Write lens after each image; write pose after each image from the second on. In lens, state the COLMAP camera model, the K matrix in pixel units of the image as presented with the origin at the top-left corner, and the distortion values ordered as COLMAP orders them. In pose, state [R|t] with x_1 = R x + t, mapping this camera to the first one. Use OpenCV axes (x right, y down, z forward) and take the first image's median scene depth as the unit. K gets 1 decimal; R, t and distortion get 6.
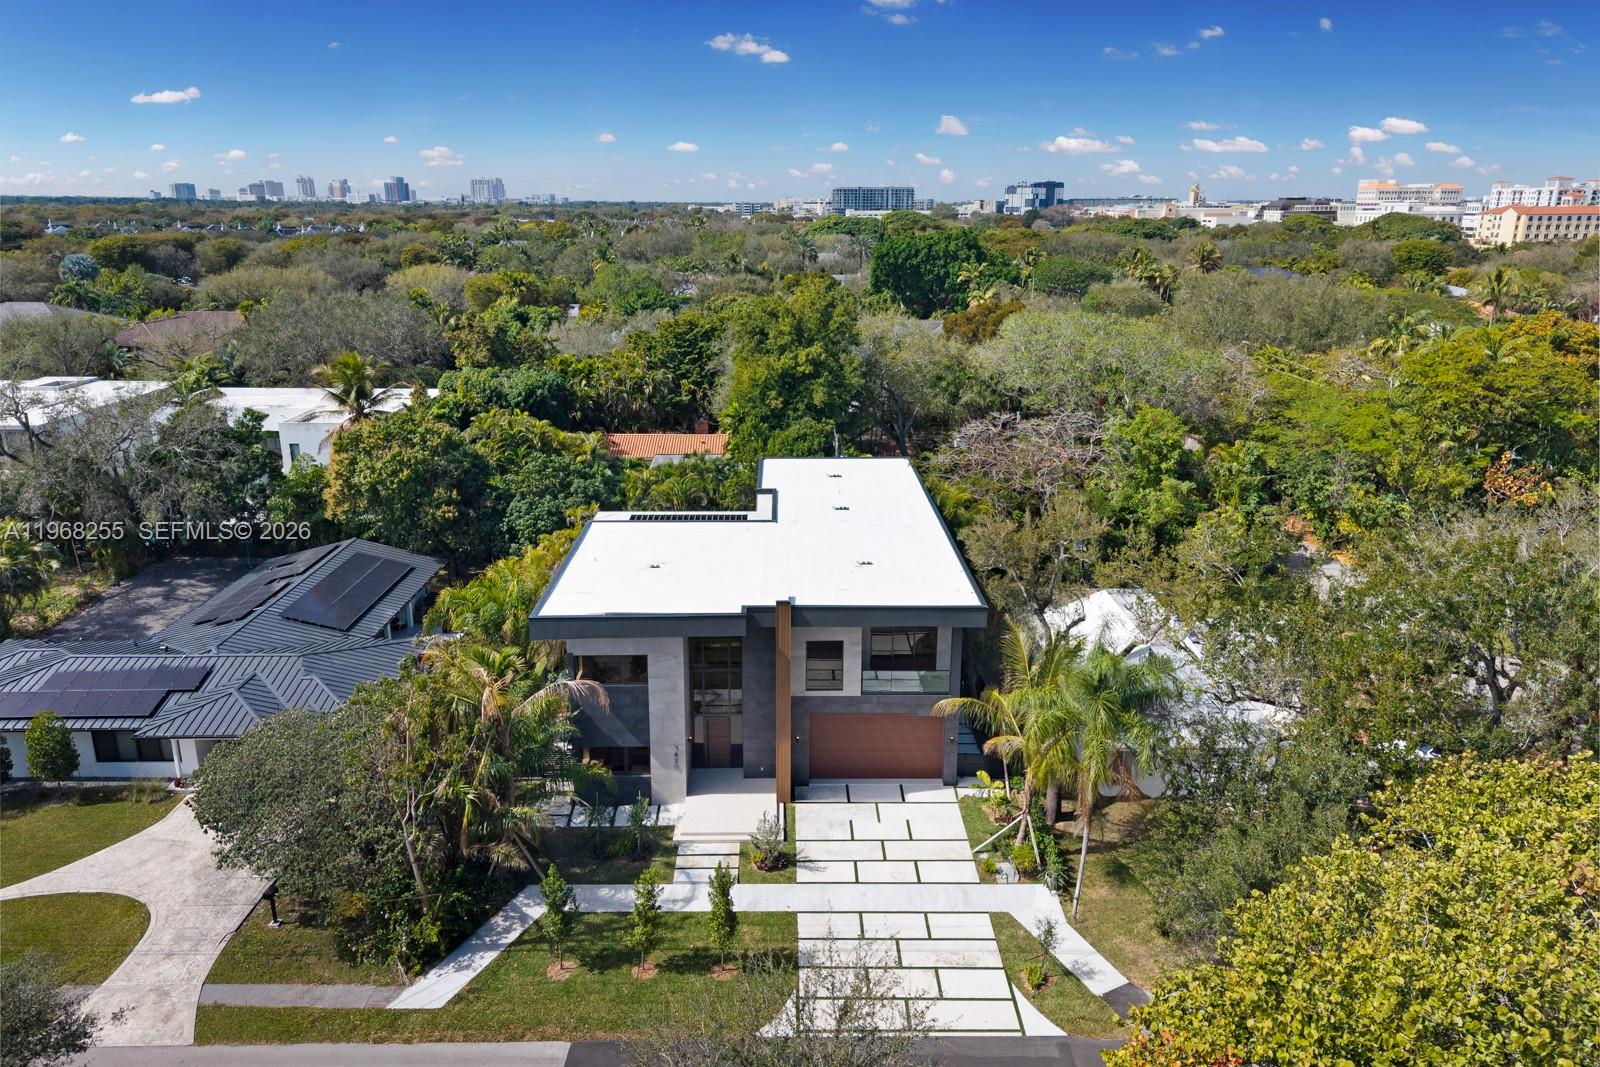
lens RADIAL K [[1072.4, 0, 793.3], [0, 1072.4, 499.5], [0, 0, 1]] dist [0.074339, -0.062969]
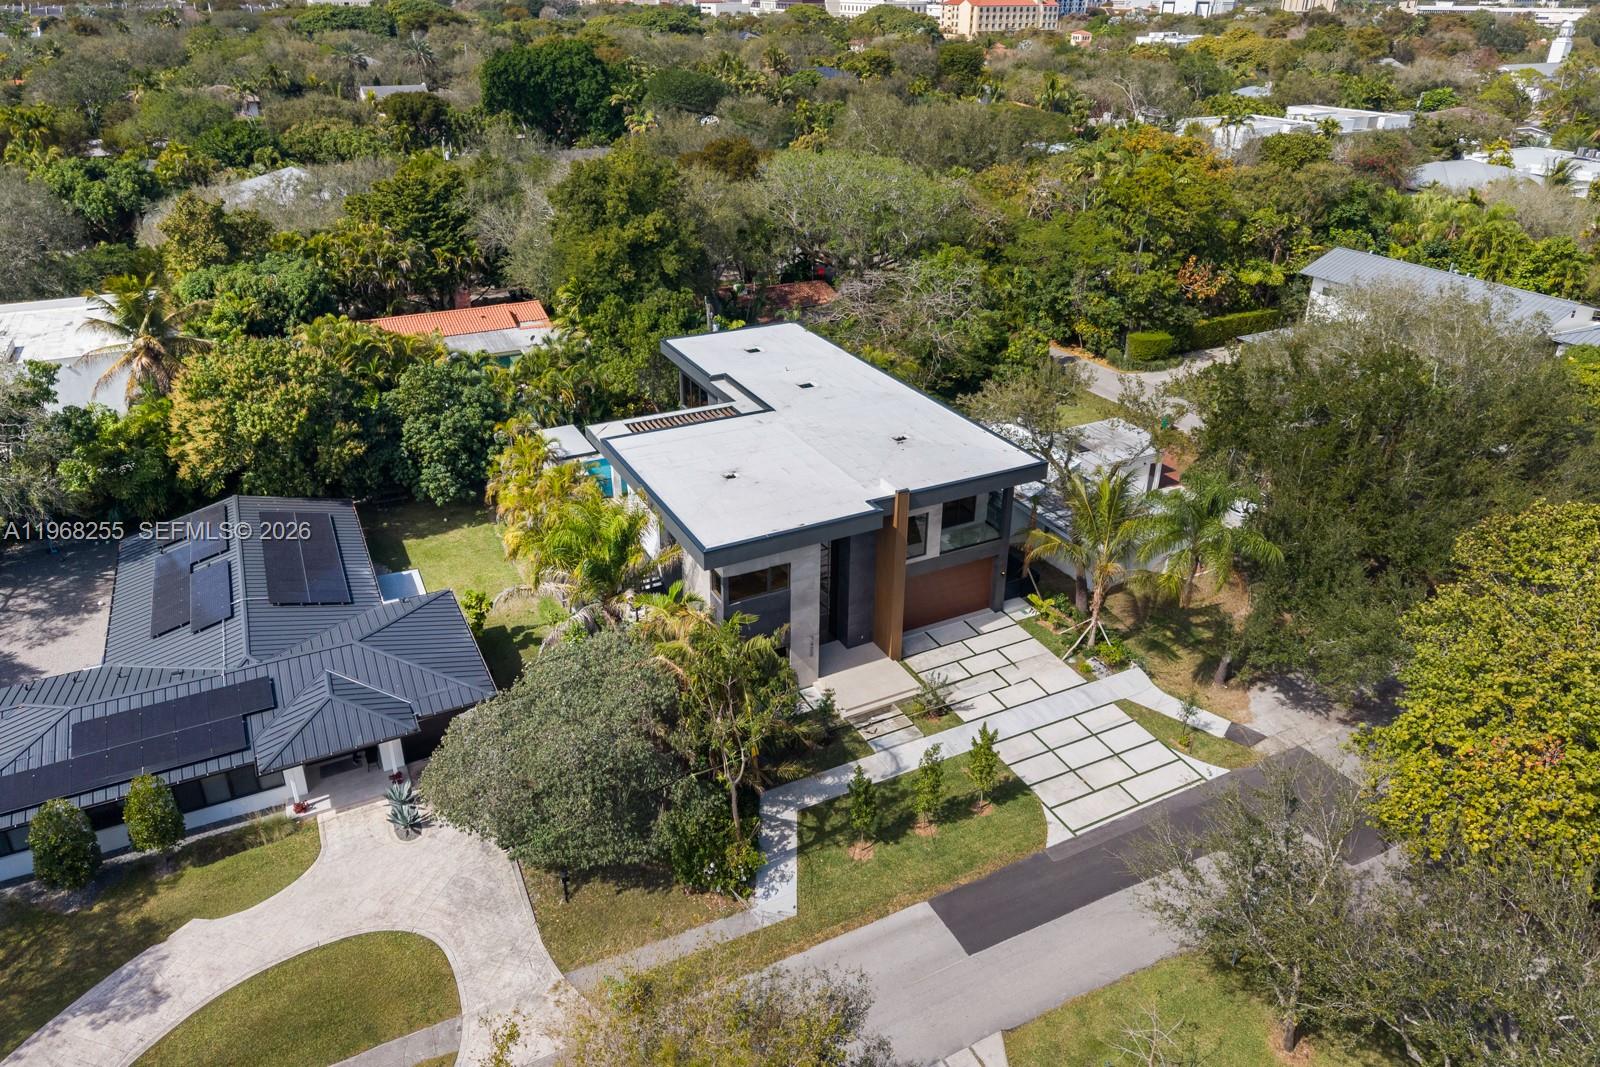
lens RADIAL K [[1088.1, 0, 795.2], [0, 1088.1, 474.6], [0, 0, 1]] dist [0.020345, -0.005239]
pose [[0.893681, -0.182742, 0.409804, -0.511915], [0.114932, 0.976067, 0.184616, -0.127279], [-0.433734, -0.117889, 0.893296, 0.047189]]
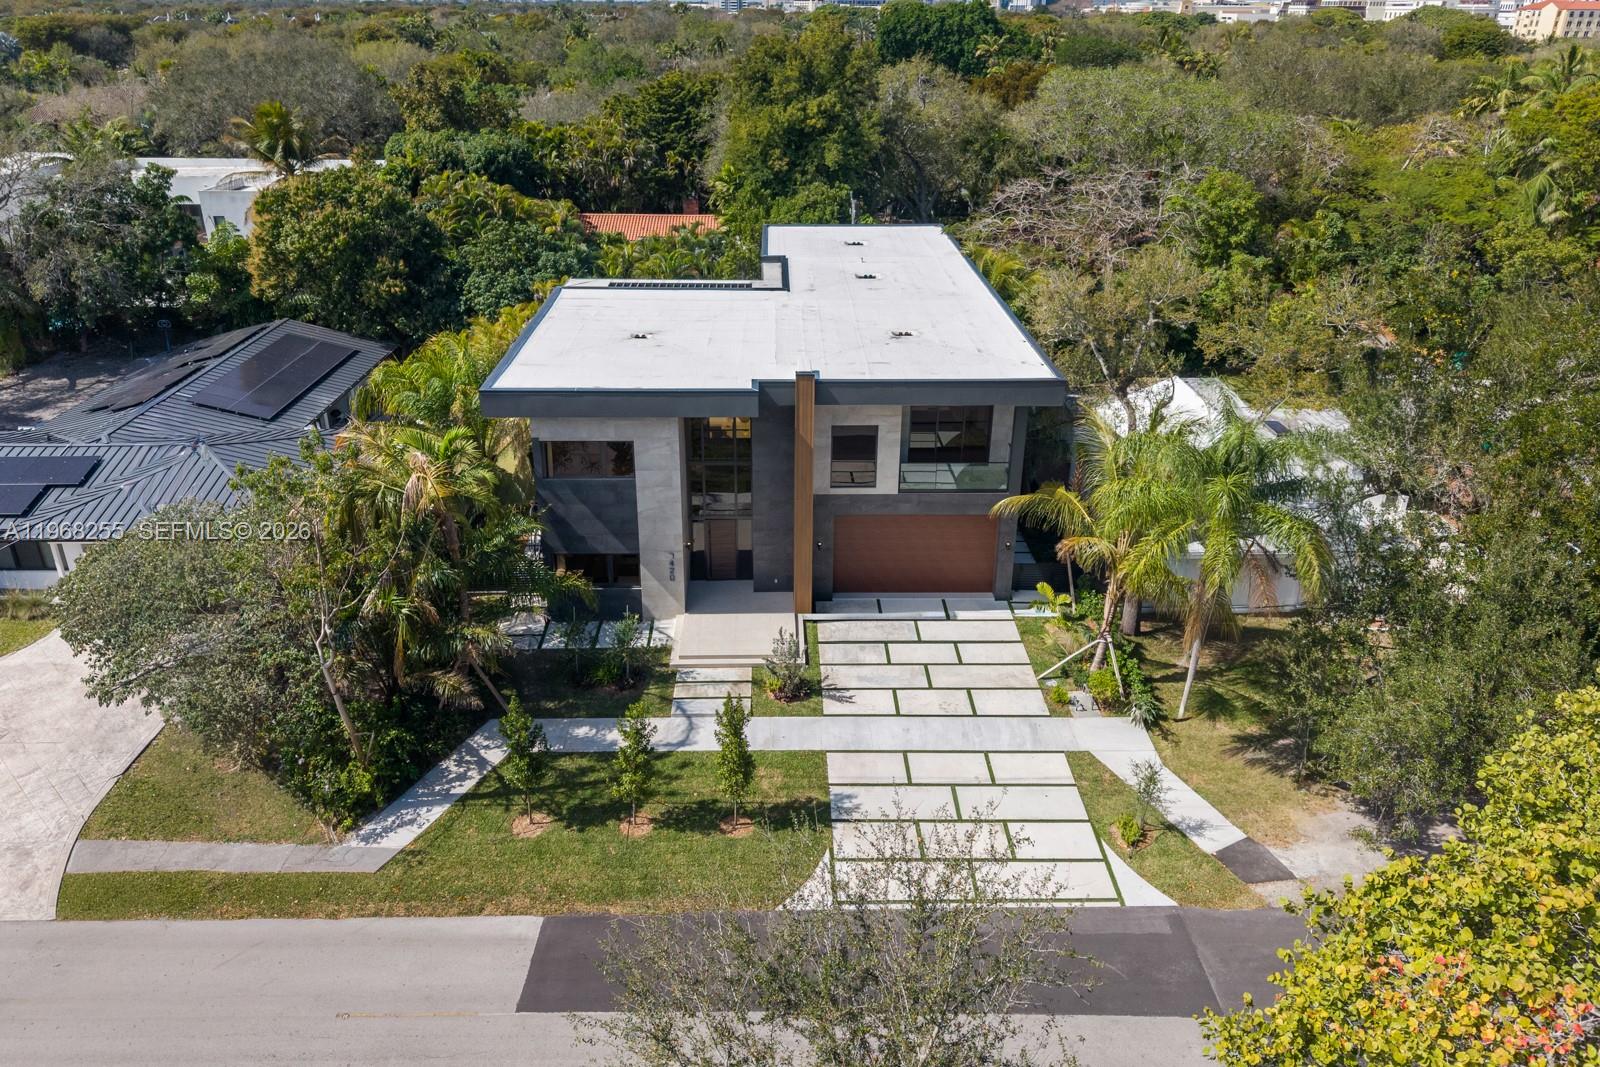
lens RADIAL K [[1088.1, 0, 795.2], [0, 1088.1, 474.6], [0, 0, 1]] dist [0.020345, -0.005239]
pose [[0.999923, 0.000406, 0.012377, -0.024326], [-0.002100, 0.990541, 0.137198, 0.054856], [-0.012204, -0.137213, 0.990466, 0.188263]]
